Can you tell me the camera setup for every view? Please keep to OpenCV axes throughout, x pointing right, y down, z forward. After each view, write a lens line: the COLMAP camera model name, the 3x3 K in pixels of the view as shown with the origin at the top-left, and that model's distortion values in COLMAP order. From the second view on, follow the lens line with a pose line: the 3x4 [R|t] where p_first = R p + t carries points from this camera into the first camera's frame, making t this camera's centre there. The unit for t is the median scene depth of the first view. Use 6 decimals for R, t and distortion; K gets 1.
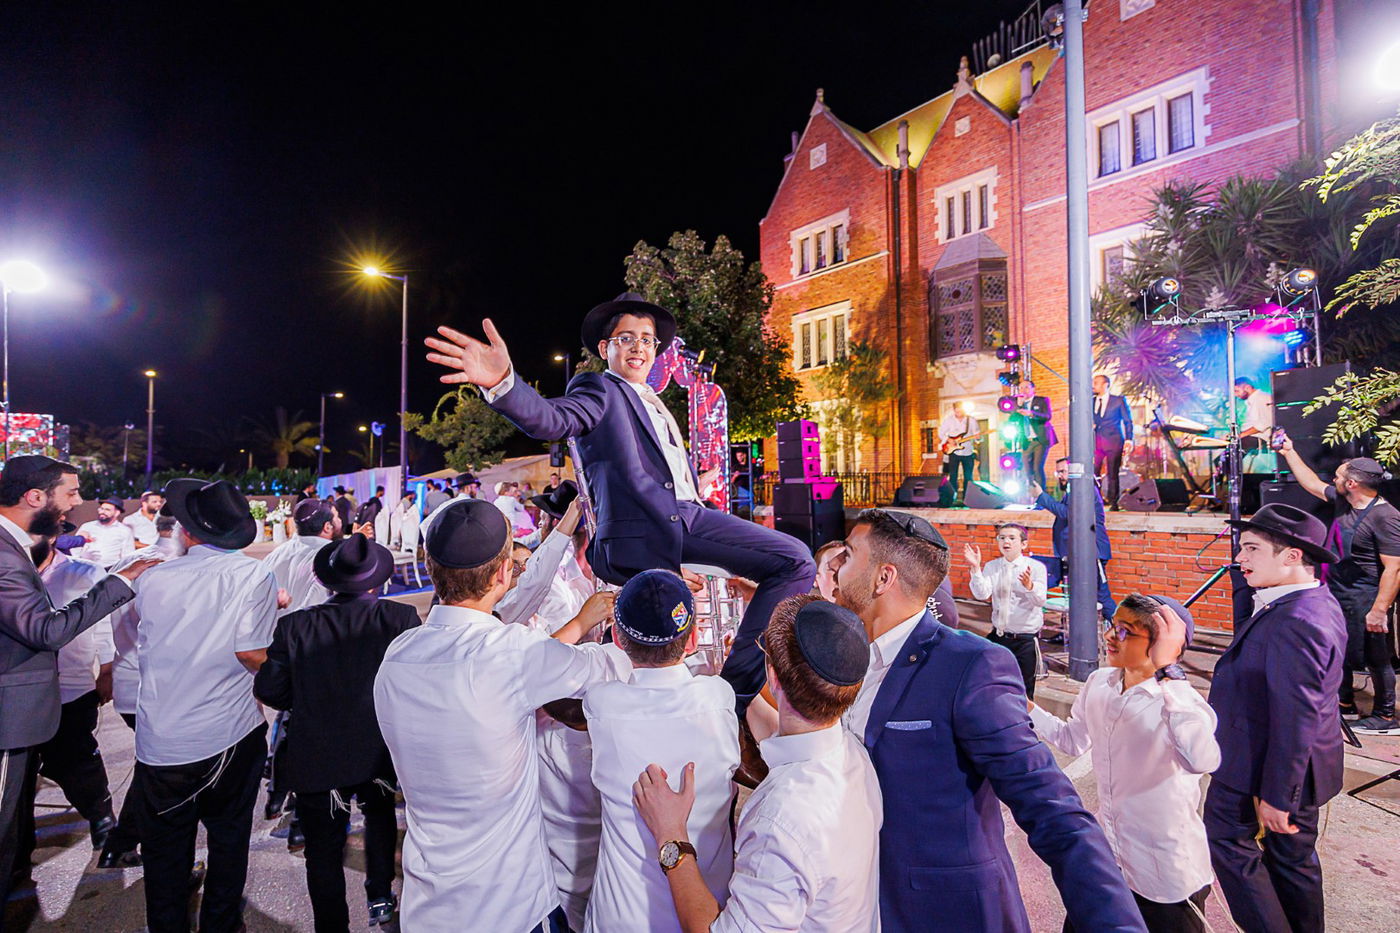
lens RADIAL K [[658.6, 0, 722.2], [0, 658.6, 468.6], [0, 0, 1]] dist [-0.017231, 0.000433]
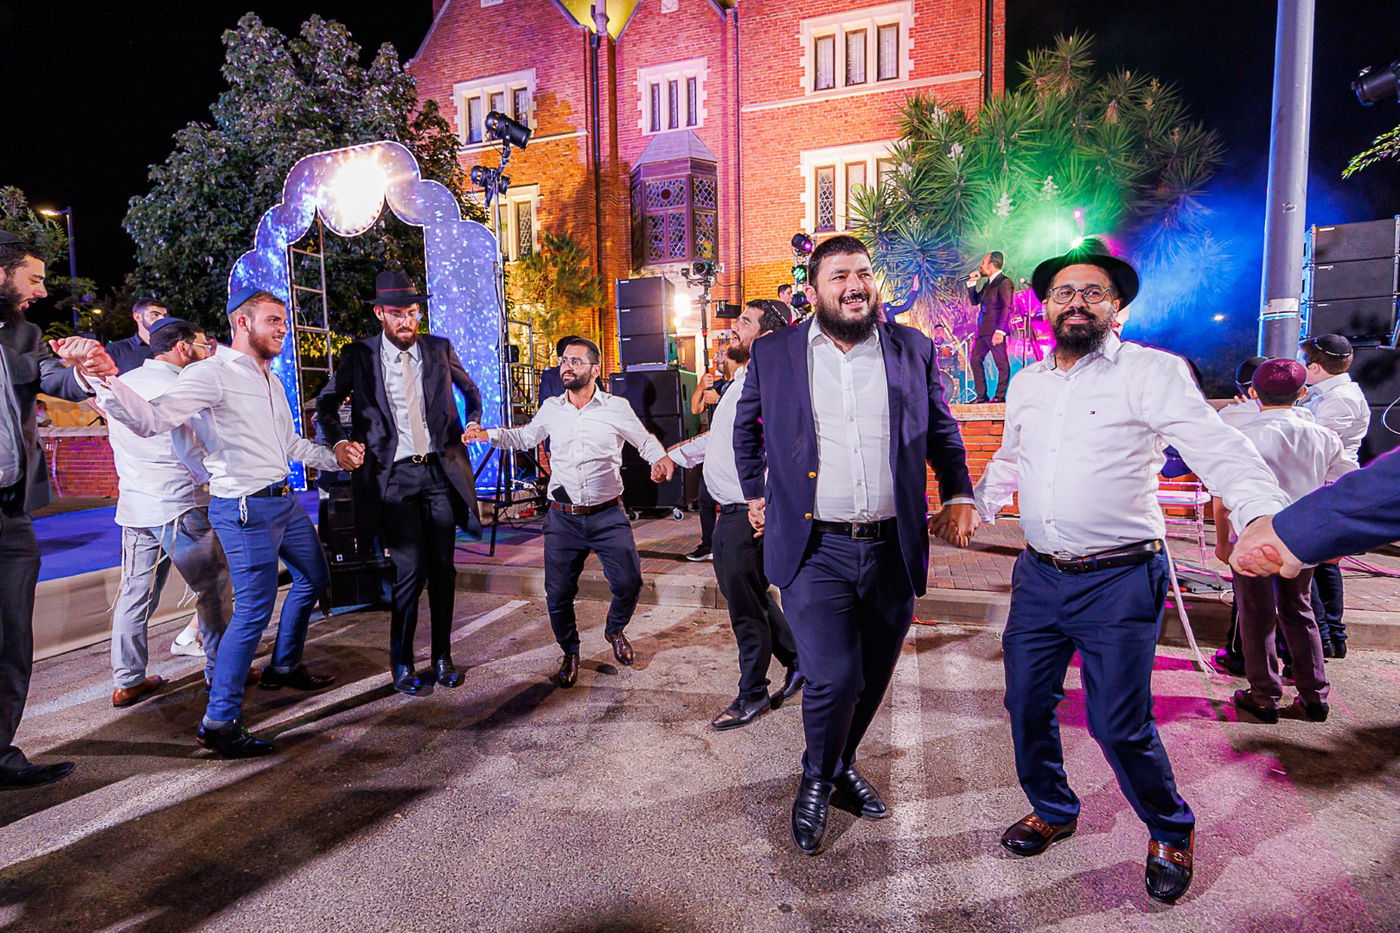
lens RADIAL K [[658.6, 0, 722.2], [0, 658.6, 468.6], [0, 0, 1]] dist [-0.017231, 0.000433]
pose [[0.834257, -0.049780, 0.549124, -0.094269], [-0.001266, 0.995741, 0.092191, 0.027670], [-0.551374, -0.077607, 0.830641, 0.171920]]
